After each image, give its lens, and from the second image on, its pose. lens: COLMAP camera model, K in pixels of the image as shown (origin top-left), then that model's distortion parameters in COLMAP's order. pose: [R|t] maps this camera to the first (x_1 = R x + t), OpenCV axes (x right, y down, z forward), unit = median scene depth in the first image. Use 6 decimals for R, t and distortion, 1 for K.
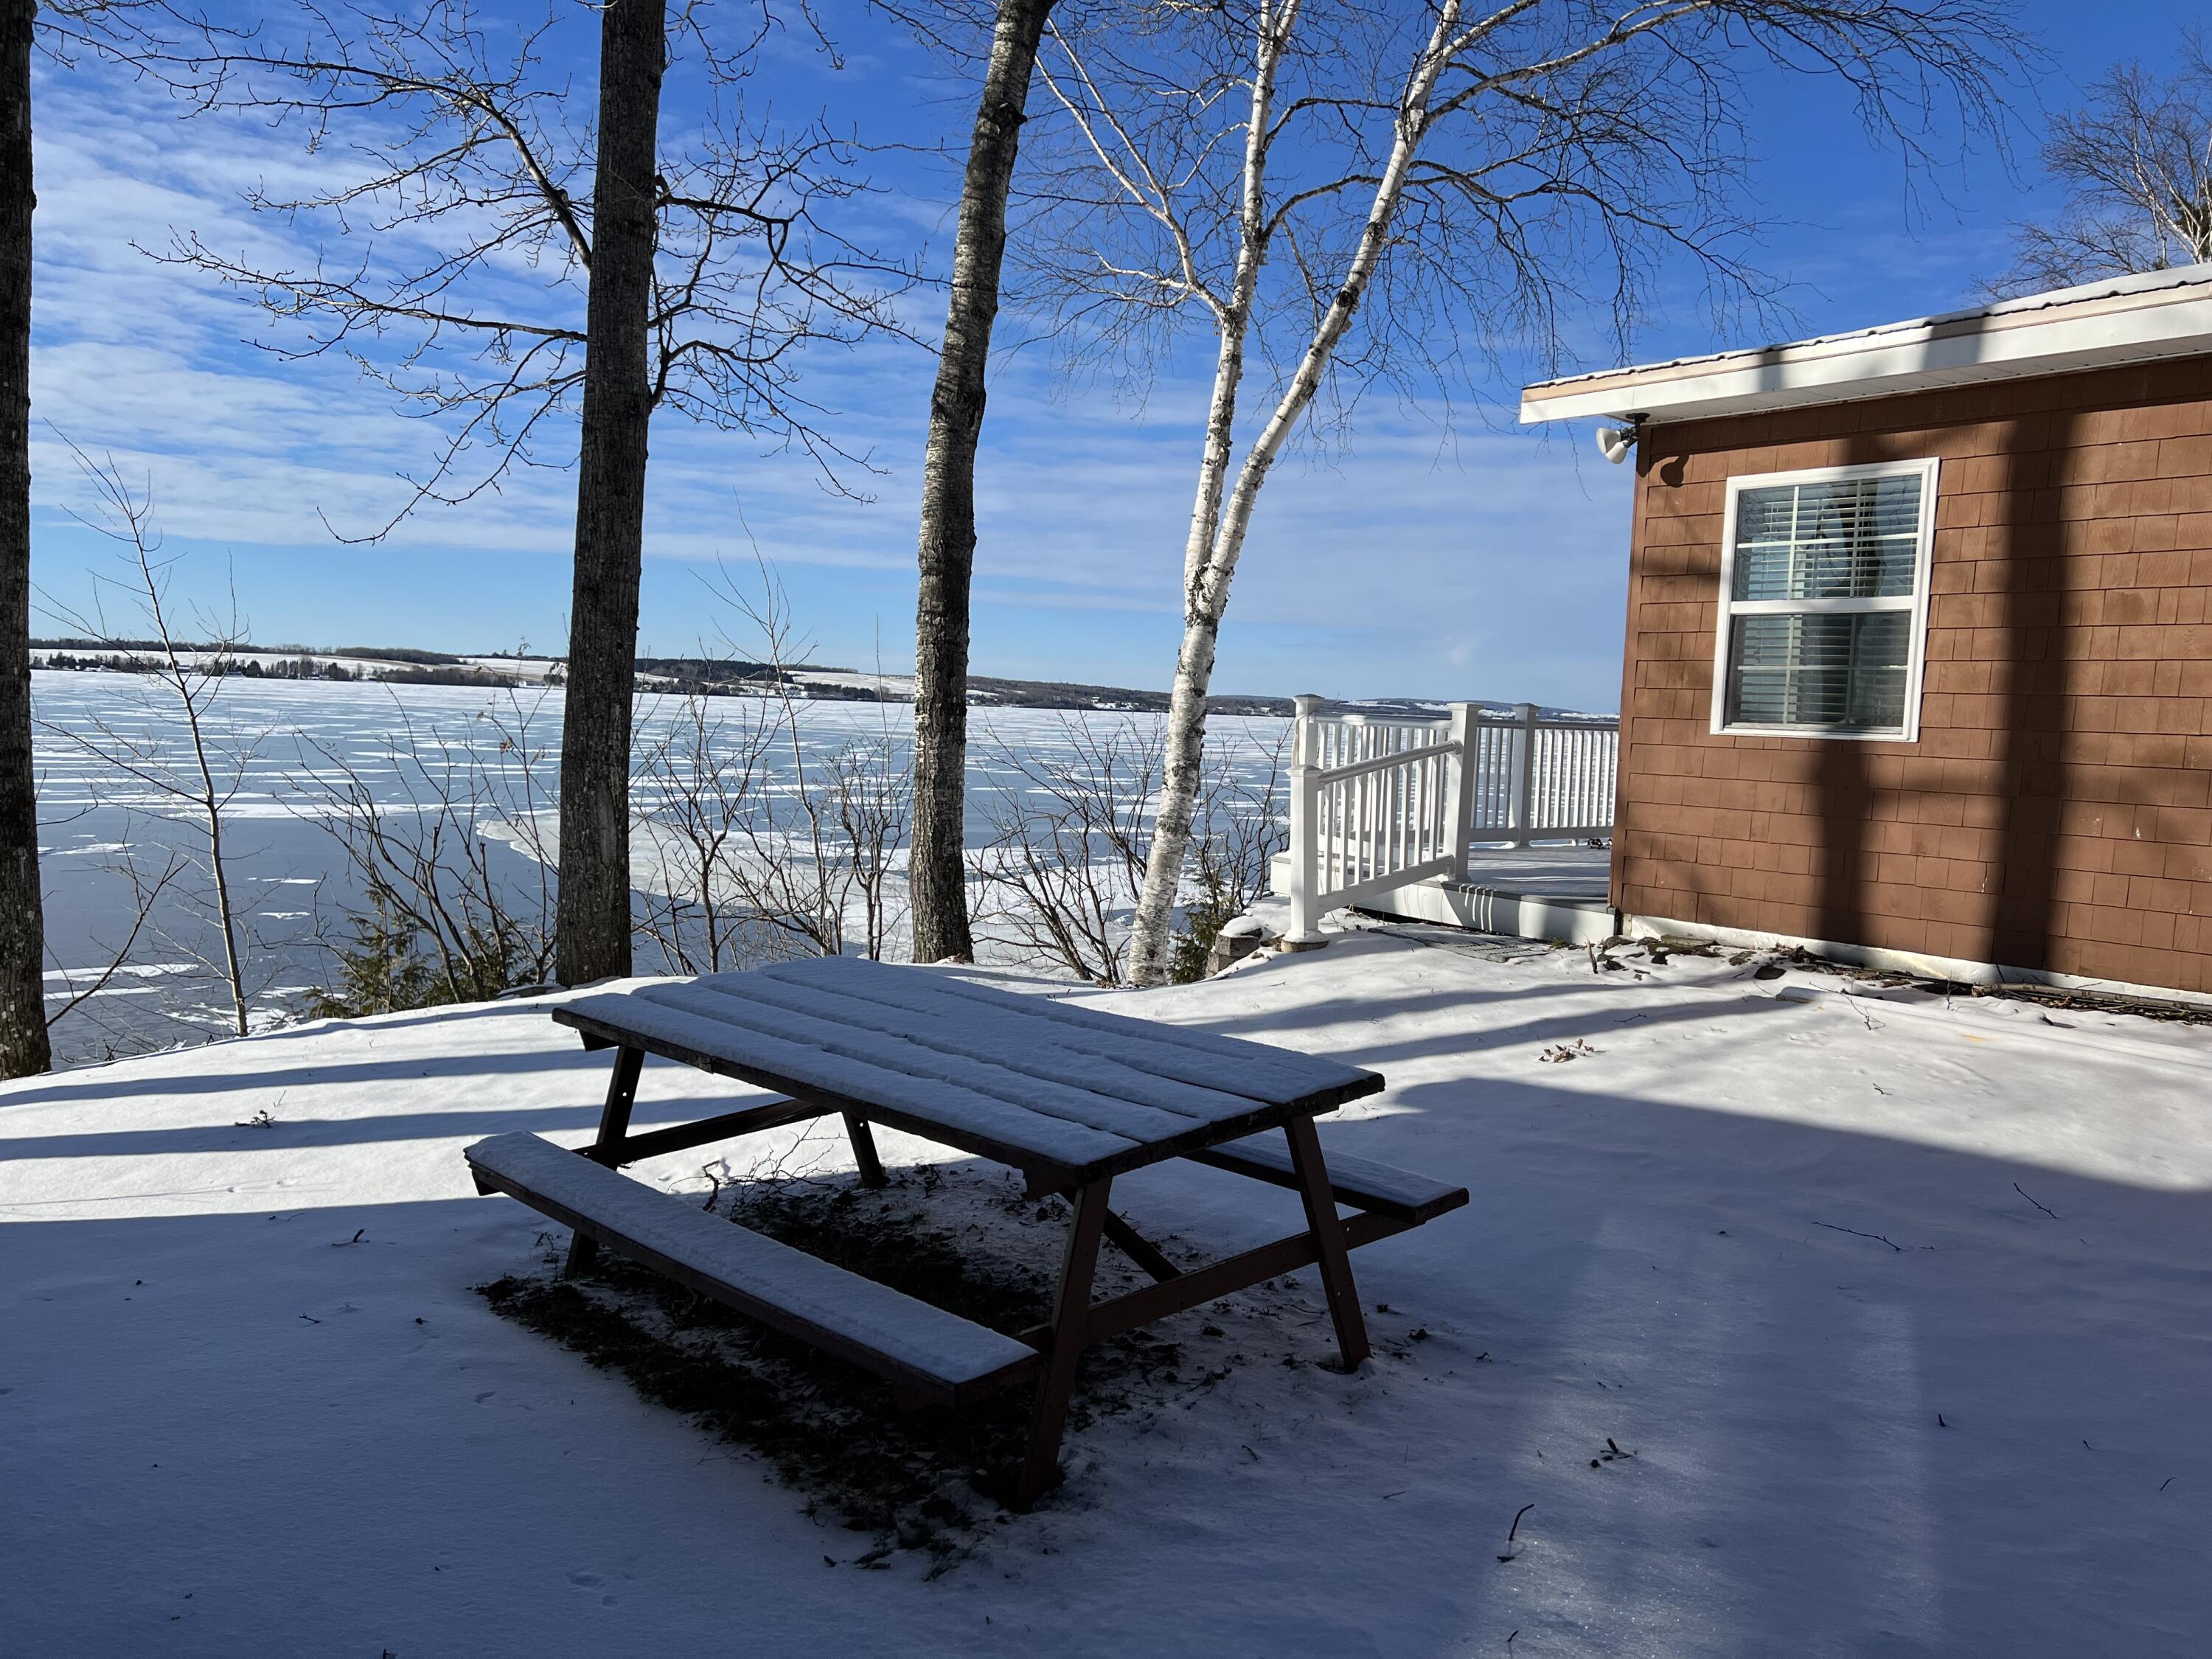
lens RADIAL K [[1637.7, 0, 1114.3], [0, 1637.7, 847.0], [0, 0, 1]] dist [0.099451, -0.131661]
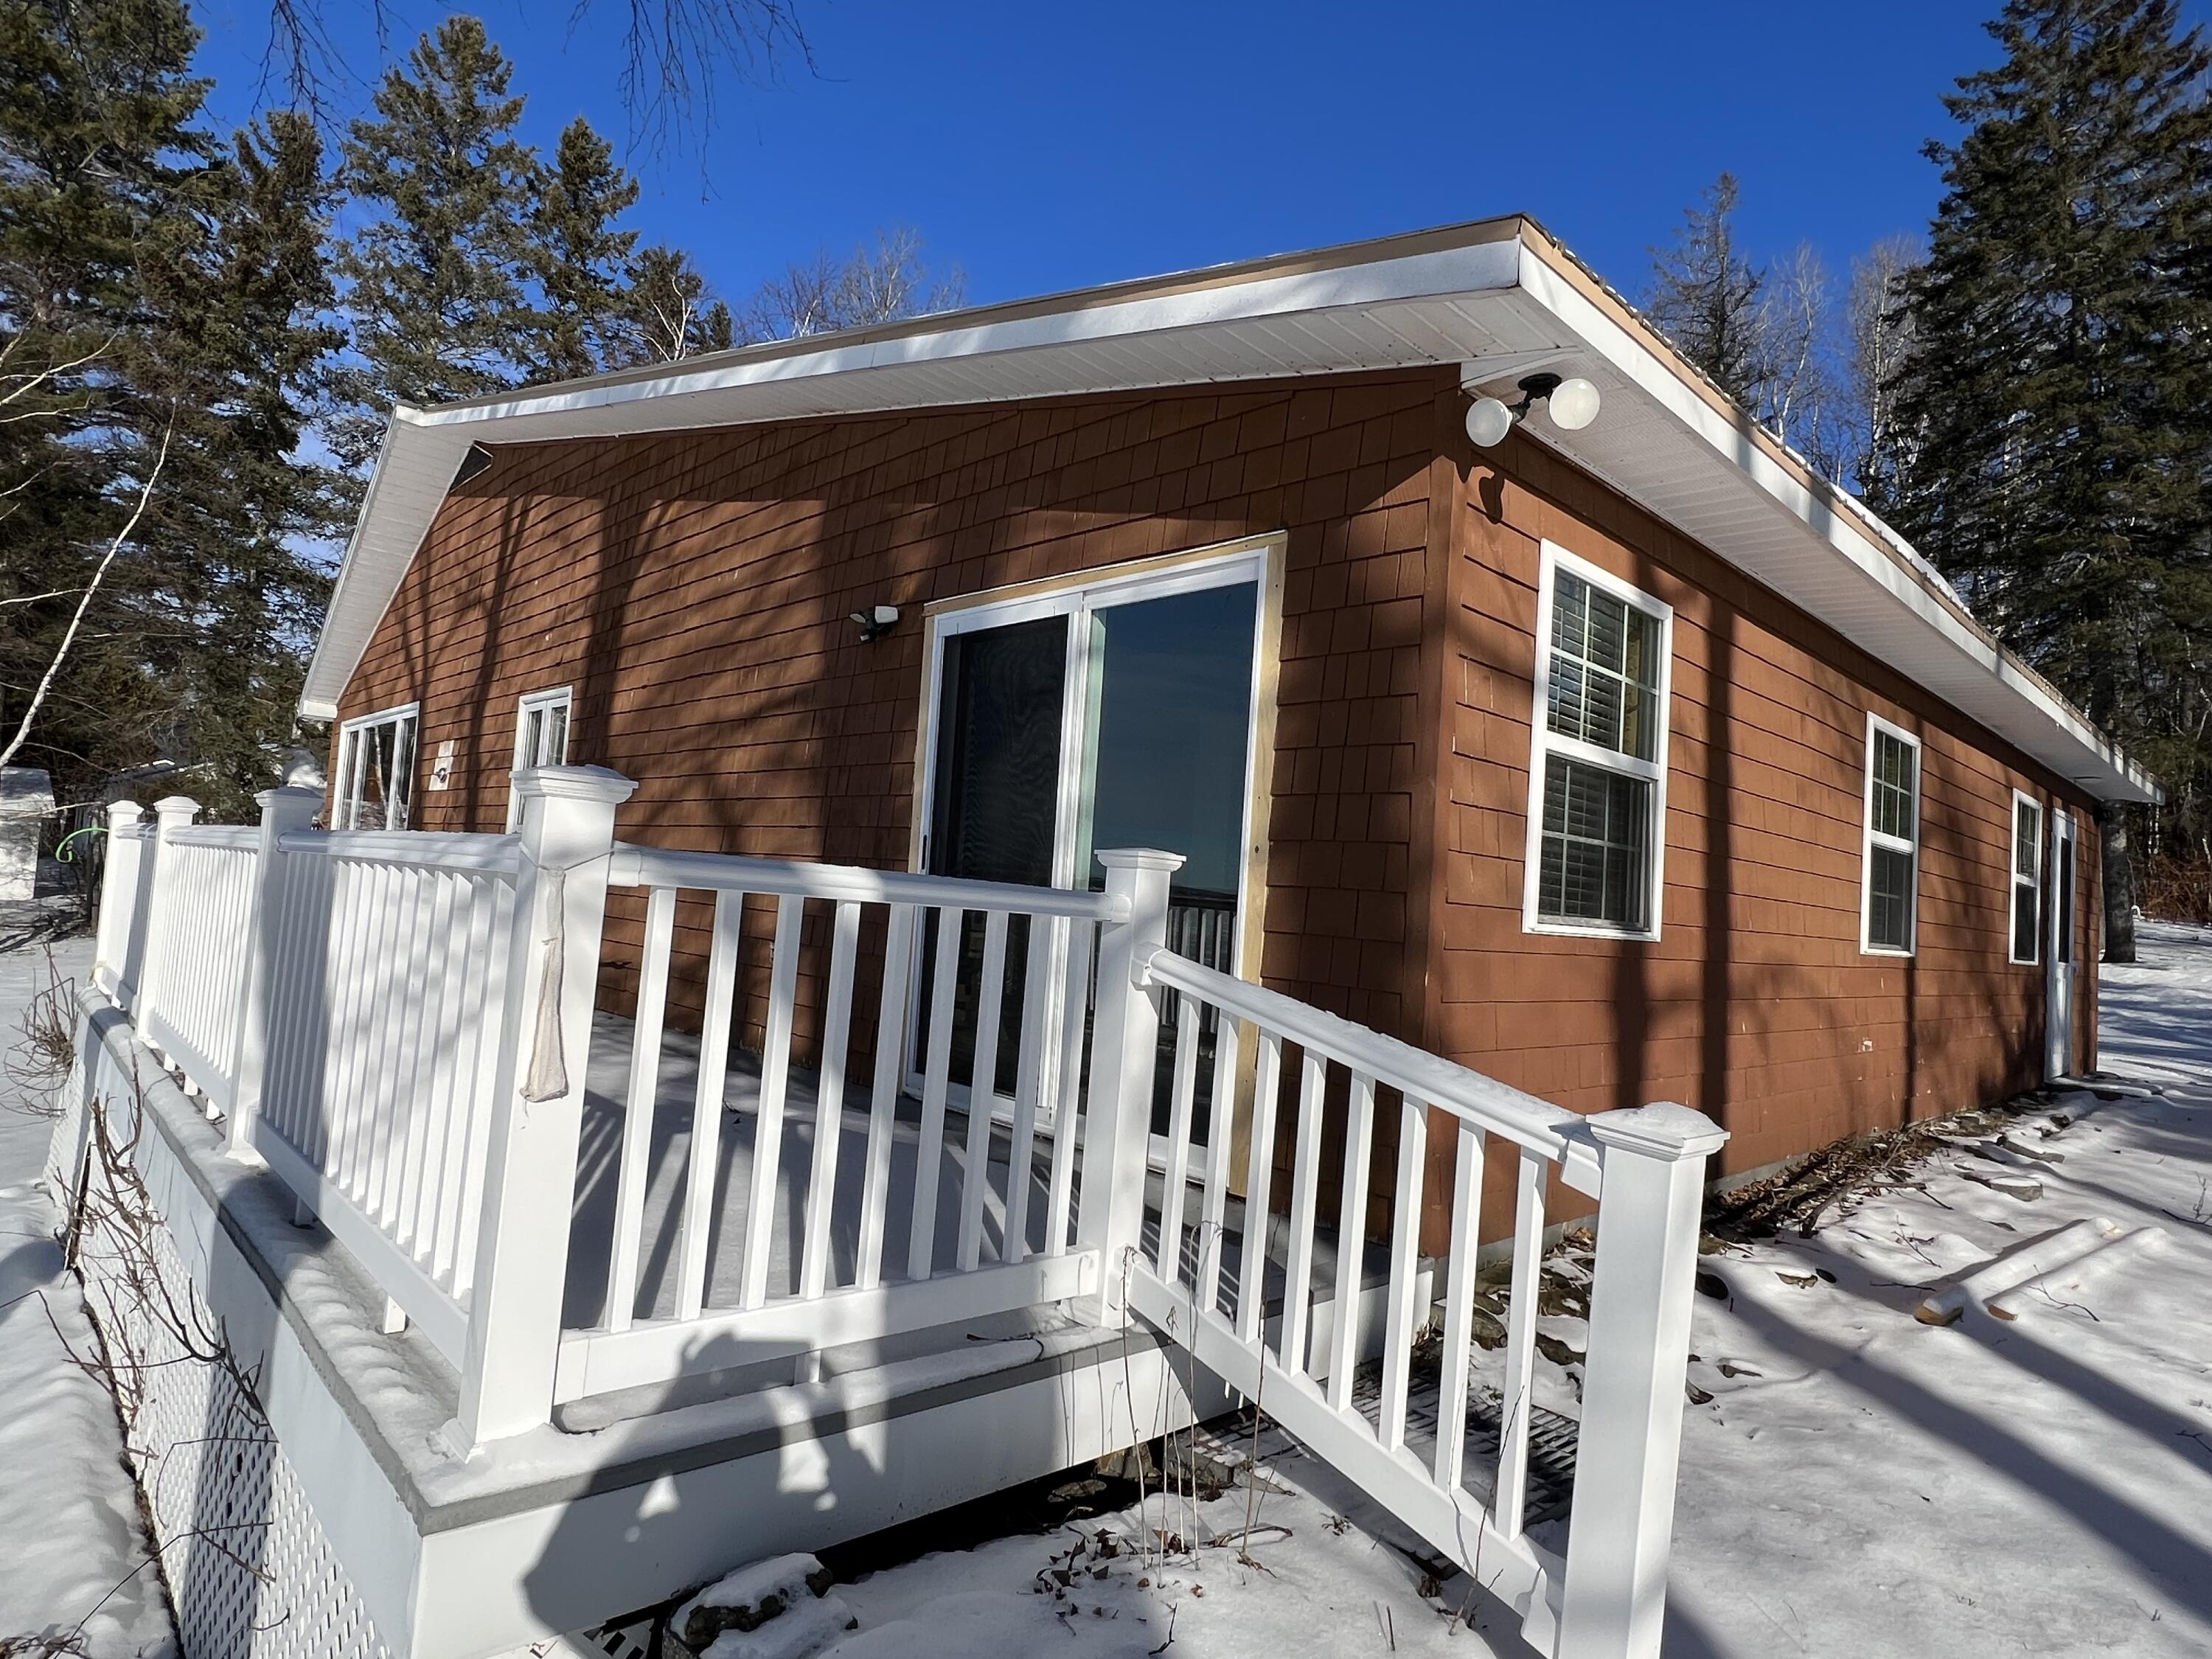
lens RADIAL K [[1211.1, 0, 1096.5], [0, 1211.1, 828.2], [0, 0, 1]] dist [-0.001058, -0.000110]
pose [[-0.084962, 0.014954, 0.996272, -0.076810], [0.010400, 0.999846, -0.014121, -0.090059], [-0.996330, 0.009161, -0.085105, 1.054224]]
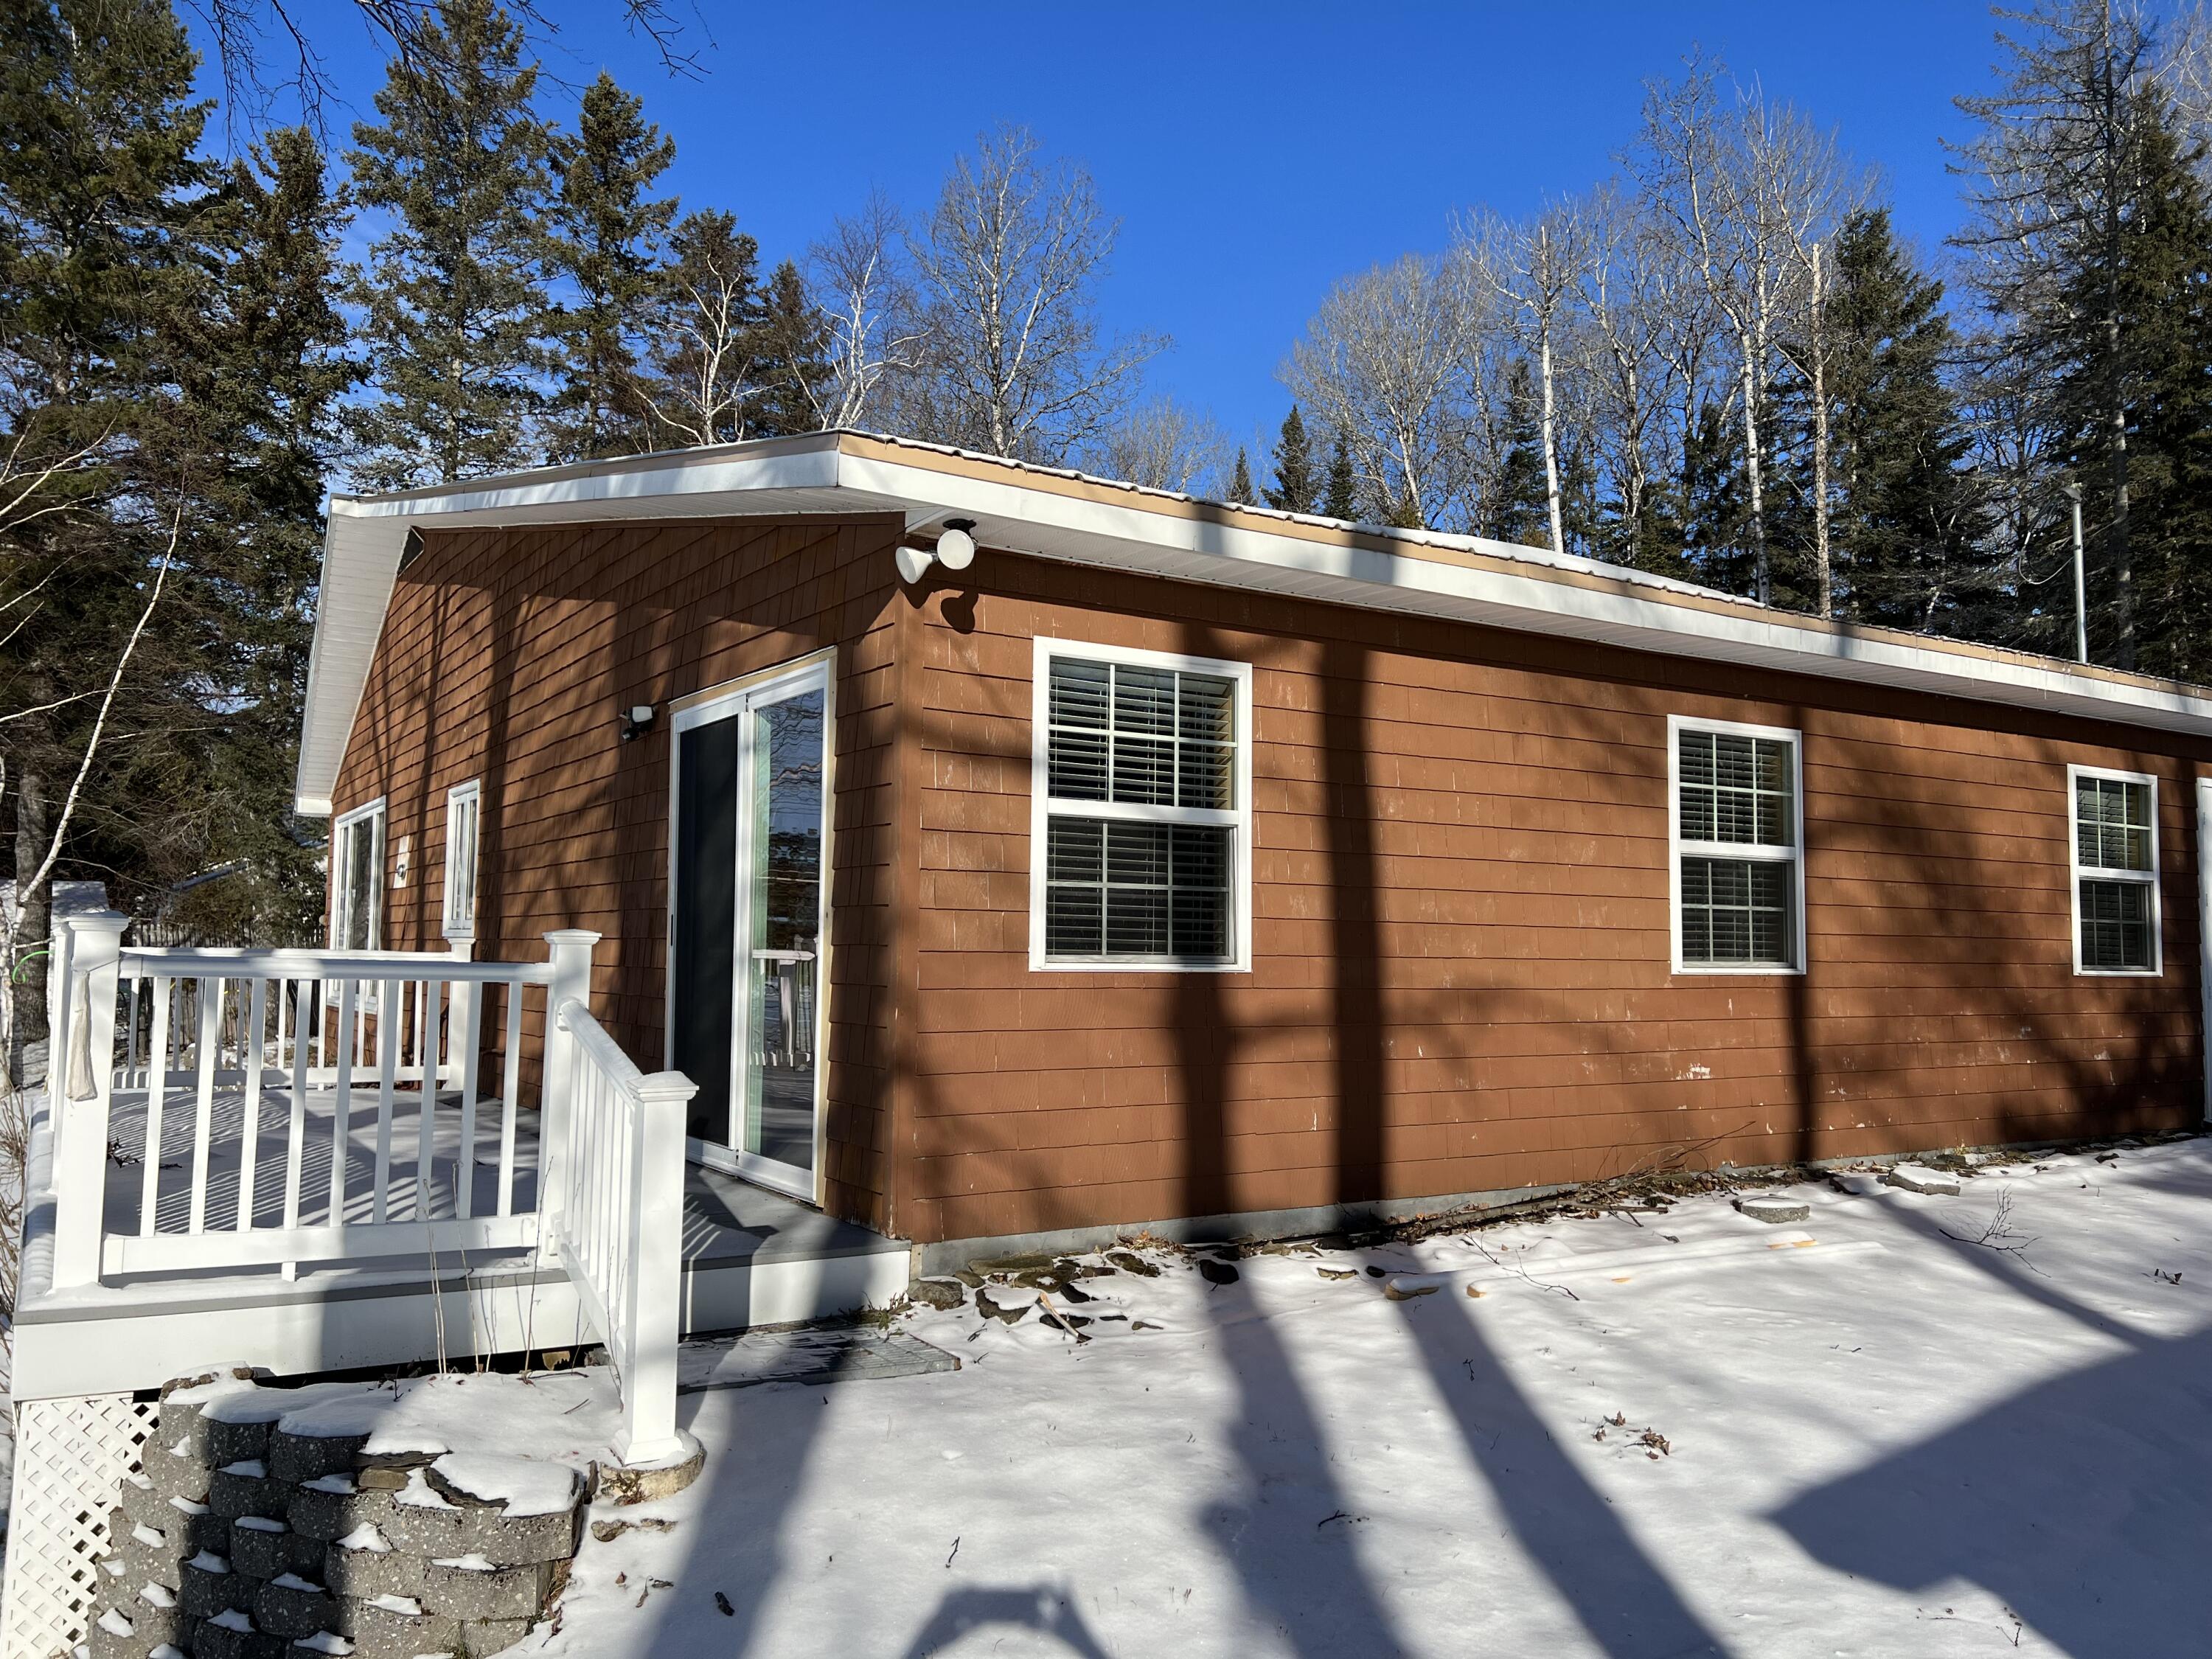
lens RADIAL K [[1645.3, 0, 1113.5], [0, 1645.3, 831.0], [0, 0, 1]] dist [0.056197, -0.062068]
pose [[0.100603, 0.036025, 0.994274, -0.327585], [0.076449, 0.996110, -0.043827, -0.083962], [-0.991985, 0.080420, 0.097457, 0.777271]]
